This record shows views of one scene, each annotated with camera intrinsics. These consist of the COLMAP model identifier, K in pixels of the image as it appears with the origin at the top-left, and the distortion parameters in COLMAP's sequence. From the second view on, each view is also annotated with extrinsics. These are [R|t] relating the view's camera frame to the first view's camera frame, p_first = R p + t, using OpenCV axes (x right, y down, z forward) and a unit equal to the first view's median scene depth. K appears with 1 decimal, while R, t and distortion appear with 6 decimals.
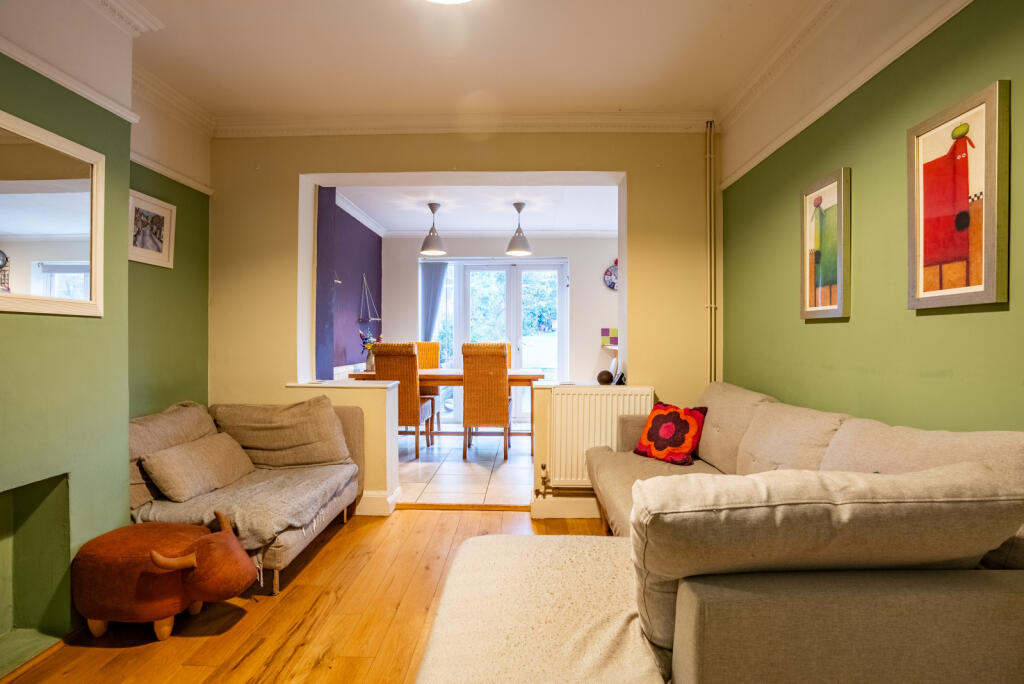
lens RADIAL K [[470.2, 0, 512.0], [0, 470.2, 342.0], [0, 0, 1]] dist [-0.064873, 0.022824]
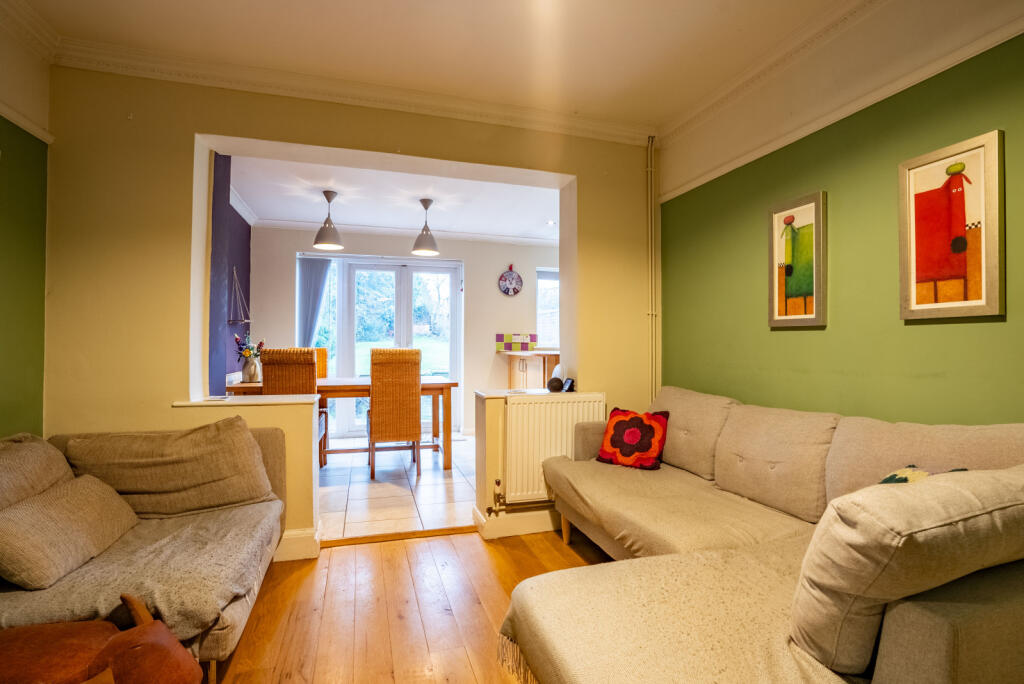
lens RADIAL K [[470.2, 0, 512.0], [0, 470.2, 342.0], [0, 0, 1]] dist [-0.064873, 0.022824]
pose [[0.948341, 0.002923, 0.317238, -0.218953], [0.000840, 0.999931, -0.011726, -0.001221], [-0.317251, 0.011387, 0.948273, 0.117877]]
